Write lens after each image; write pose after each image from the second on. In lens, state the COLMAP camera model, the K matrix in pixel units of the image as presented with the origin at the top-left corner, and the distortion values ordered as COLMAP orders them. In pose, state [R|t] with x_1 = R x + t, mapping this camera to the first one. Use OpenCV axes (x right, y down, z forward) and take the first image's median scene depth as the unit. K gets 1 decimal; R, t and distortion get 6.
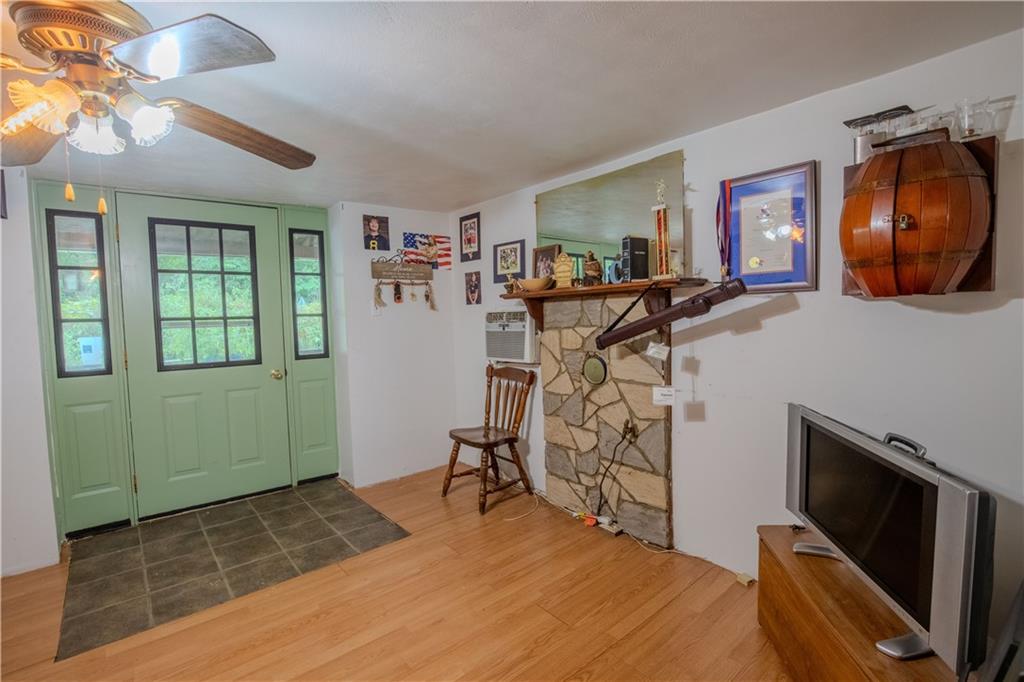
lens RADIAL K [[491.9, 0, 511.2], [0, 491.9, 341.8], [0, 0, 1]] dist [-0.006246, 0.002794]
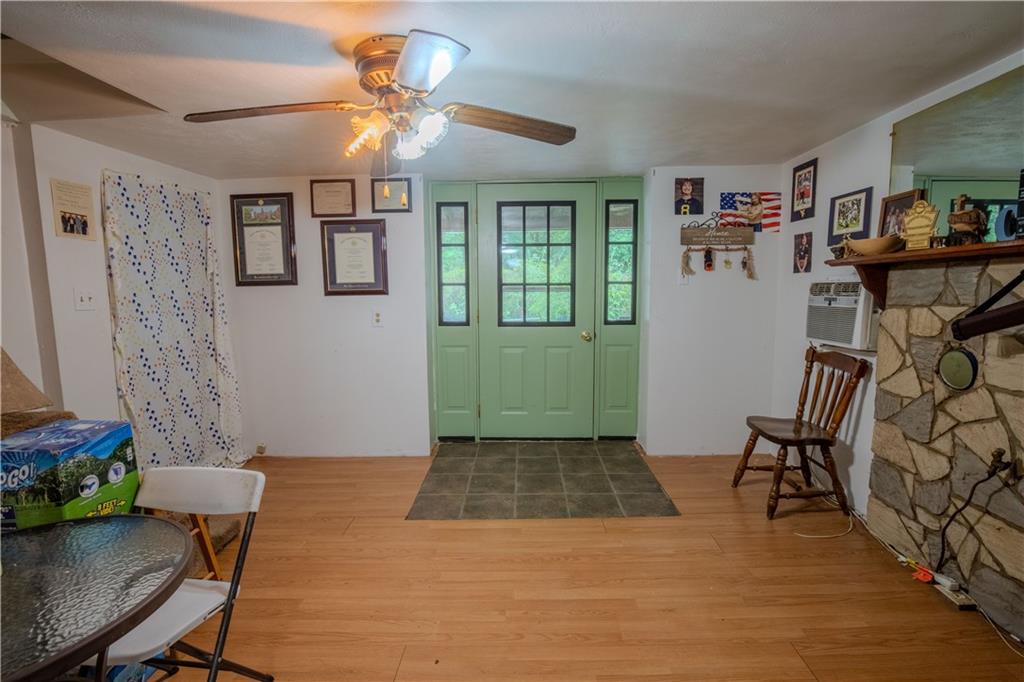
lens RADIAL K [[491.9, 0, 513.5], [0, 491.9, 341.4], [0, 0, 1]] dist [-0.006246, 0.002794]
pose [[0.762715, 0.090933, -0.640311, 0.122461], [-0.049555, 0.995372, 0.082329, -0.006439], [0.644834, -0.031063, 0.763691, 0.066358]]
